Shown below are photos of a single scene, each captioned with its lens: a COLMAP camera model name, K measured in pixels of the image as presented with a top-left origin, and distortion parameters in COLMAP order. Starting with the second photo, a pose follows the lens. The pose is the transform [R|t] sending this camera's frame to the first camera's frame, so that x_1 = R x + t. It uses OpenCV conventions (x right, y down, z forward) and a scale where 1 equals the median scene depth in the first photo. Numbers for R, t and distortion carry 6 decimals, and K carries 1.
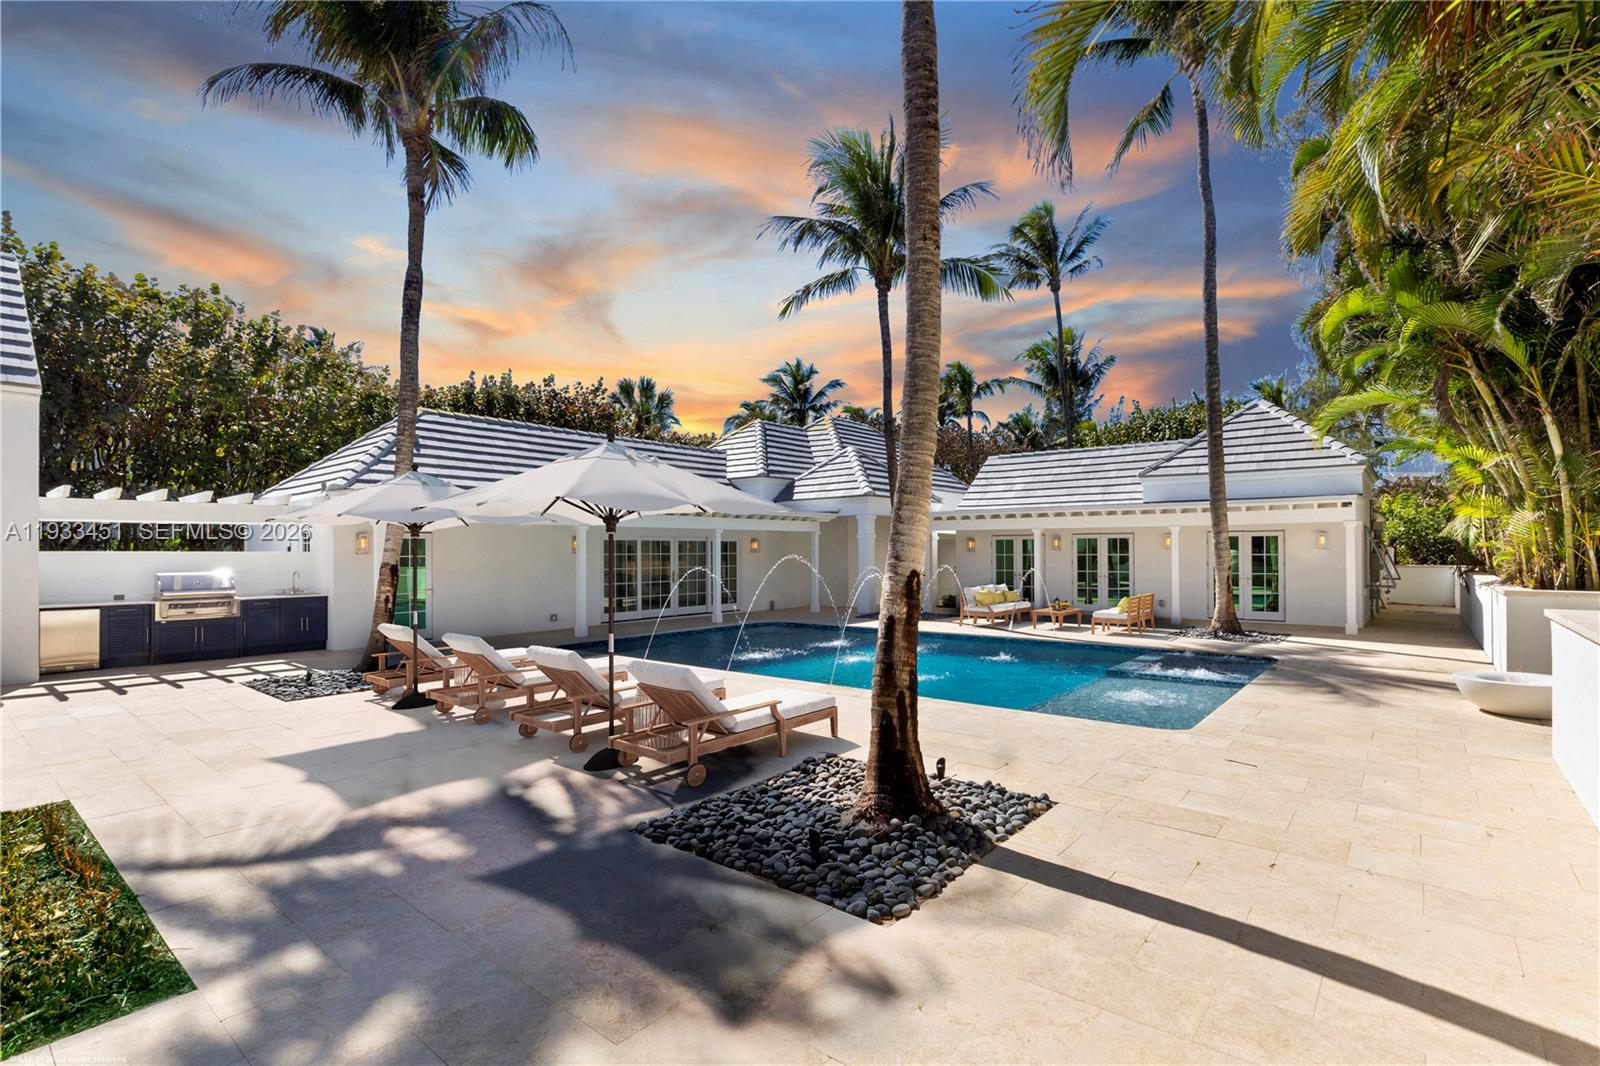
lens RADIAL K [[766.0, 0, 803.2], [0, 766.0, 535.4], [0, 0, 1]] dist [-0.002727, 0.000047]
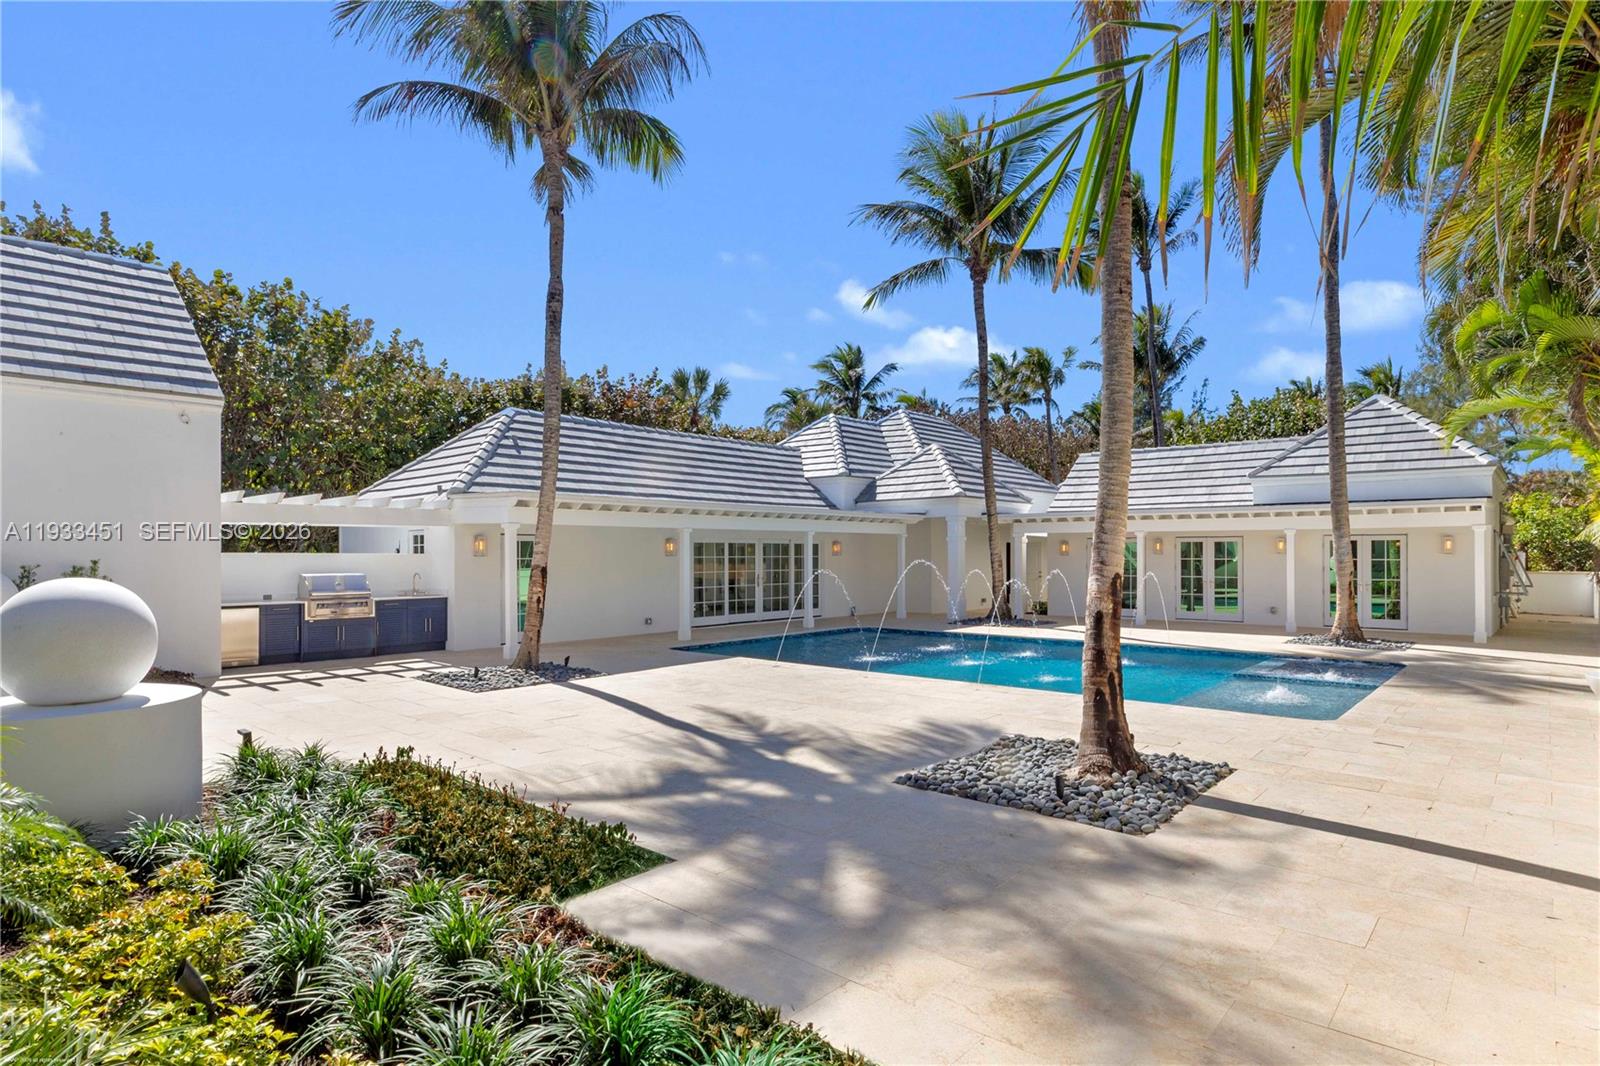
lens RADIAL K [[870.9, 0, 803.0], [0, 870.9, 538.9], [0, 0, 1]] dist [0.001392, -0.000390]
pose [[0.999440, 0.002703, -0.033349, -0.095038], [-0.002563, 0.999988, 0.004259, -0.003939], [0.033361, -0.004171, 0.999435, -0.119323]]
